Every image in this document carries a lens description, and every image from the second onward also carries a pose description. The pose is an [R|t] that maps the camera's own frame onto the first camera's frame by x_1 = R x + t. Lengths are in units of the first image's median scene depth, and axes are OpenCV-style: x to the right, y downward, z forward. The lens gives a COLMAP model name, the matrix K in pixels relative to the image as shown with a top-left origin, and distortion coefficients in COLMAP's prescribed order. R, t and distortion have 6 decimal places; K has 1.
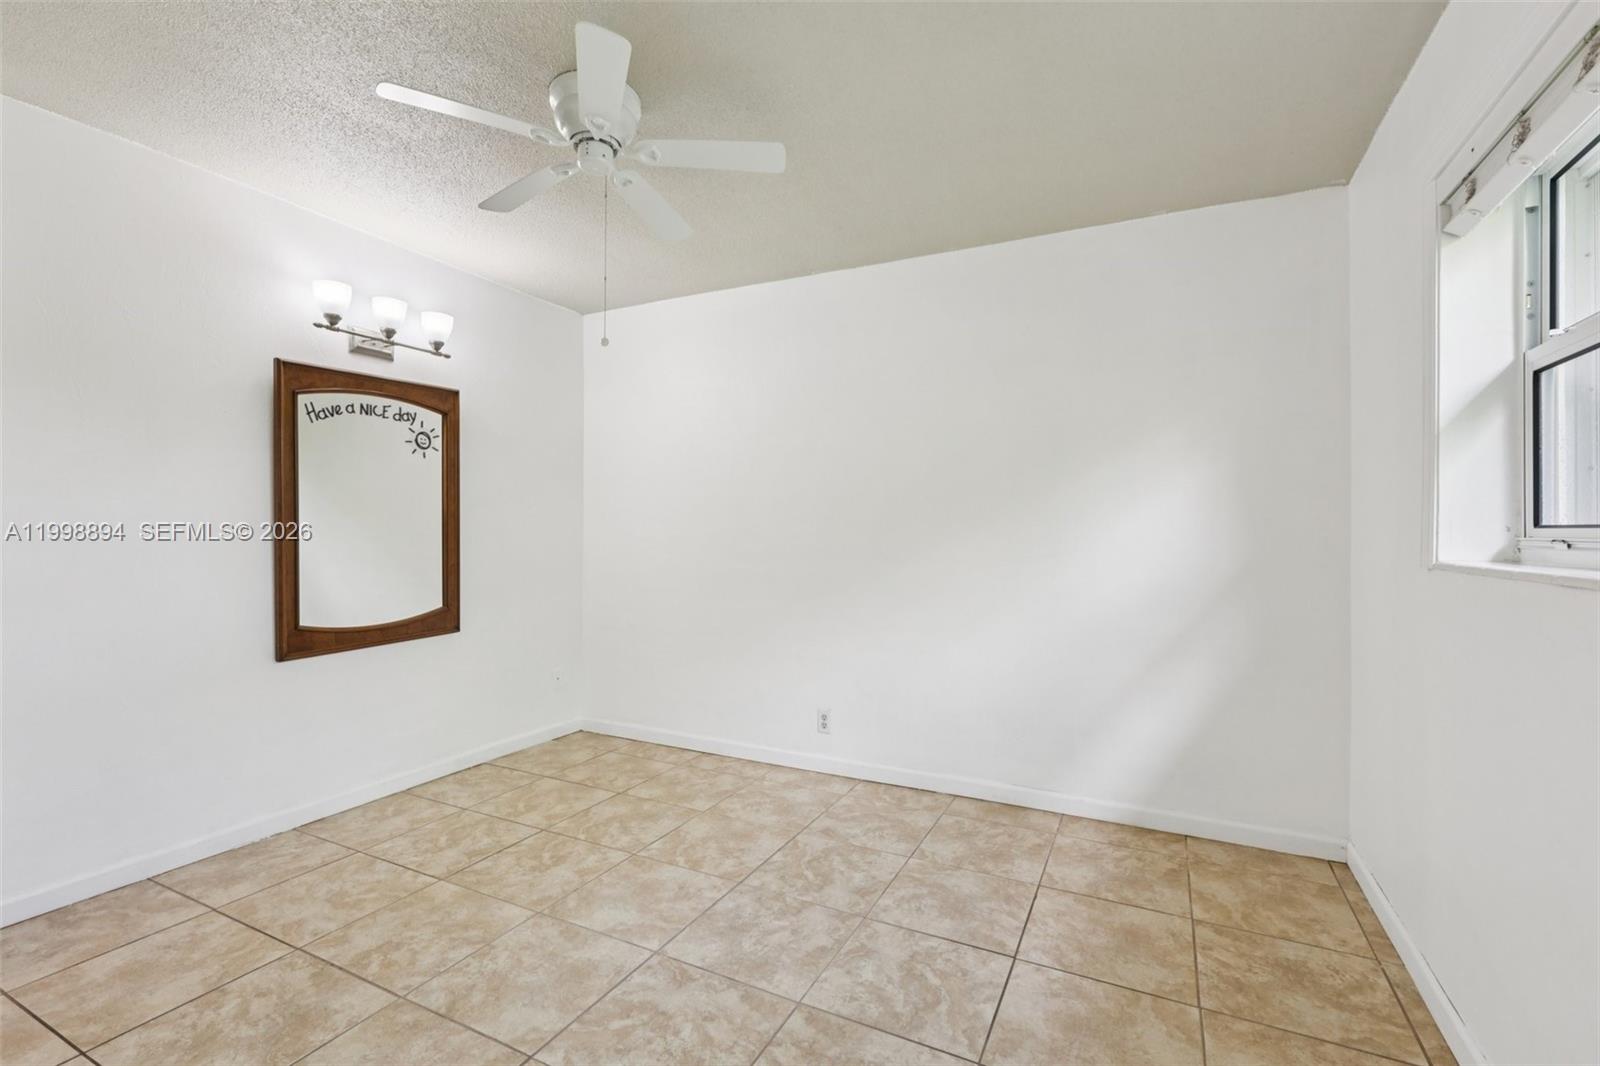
lens RADIAL K [[714.5, 0, 797.1], [0, 714.5, 534.0], [0, 0, 1]] dist [0.001639, 0.000845]
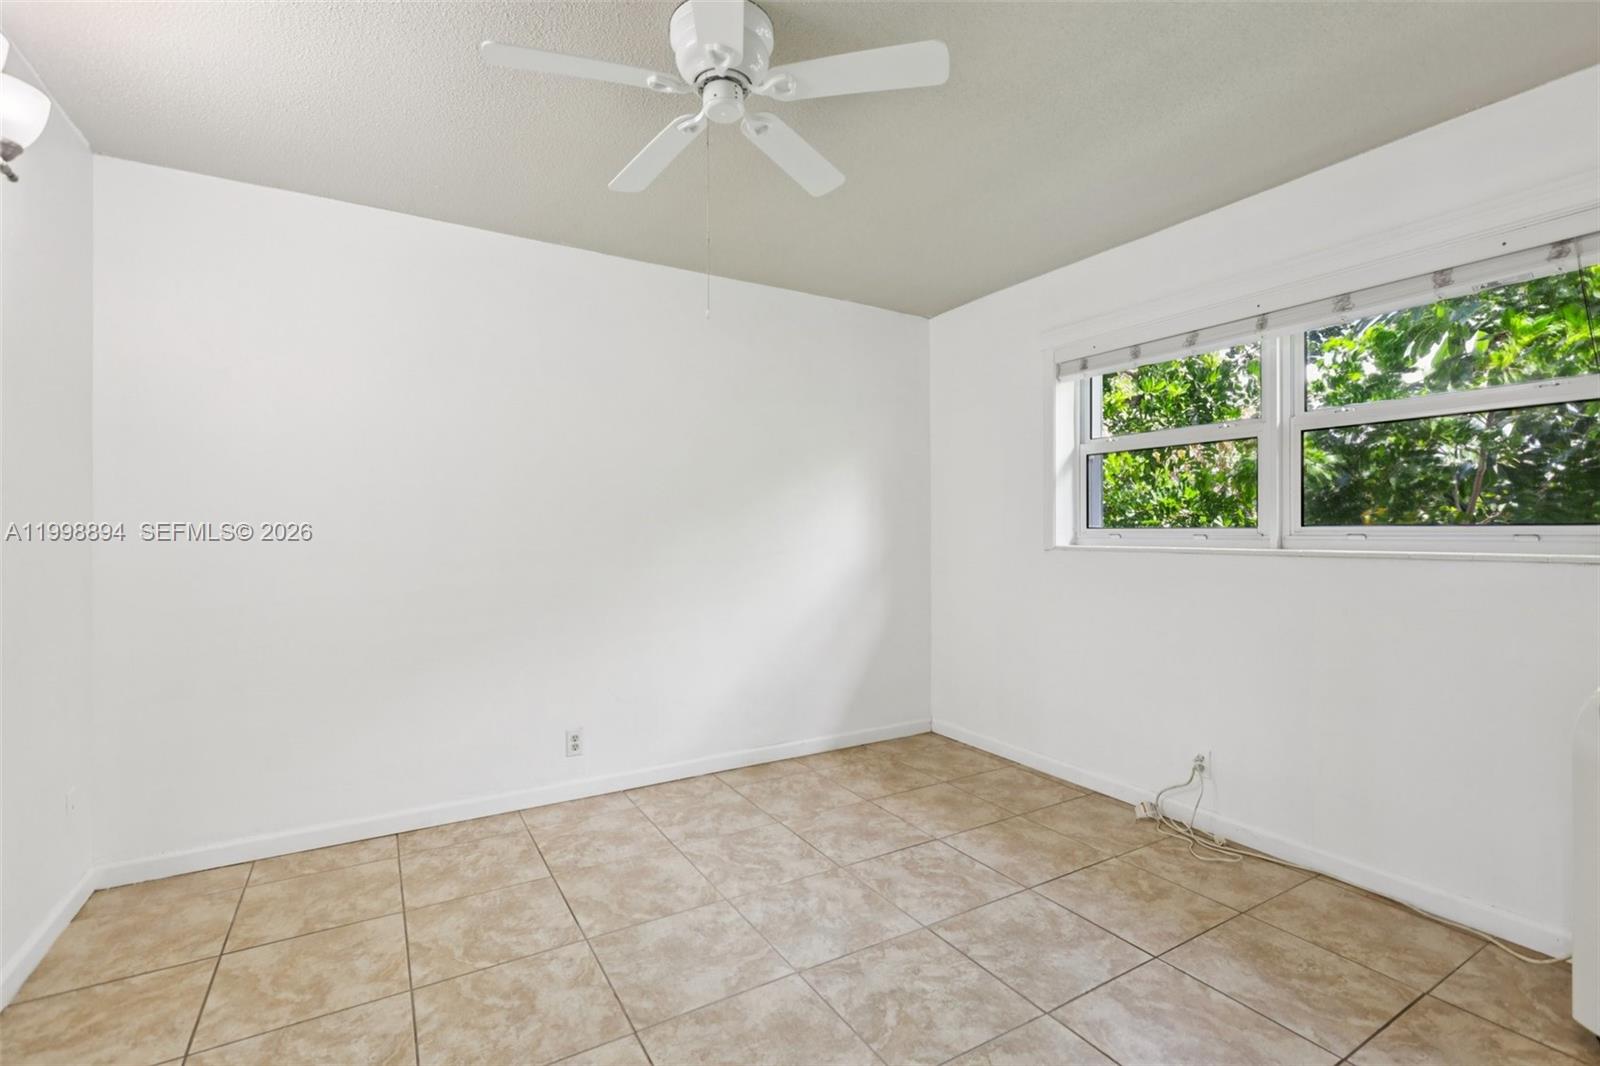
lens RADIAL K [[714.5, 0, 797.1], [0, 714.5, 534.0], [0, 0, 1]] dist [0.001639, 0.000845]
pose [[0.534894, -0.009235, 0.844869, -0.788173], [0.007779, 0.999952, 0.006005, -0.007087], [-0.844883, 0.003360, 0.534940, 0.381532]]
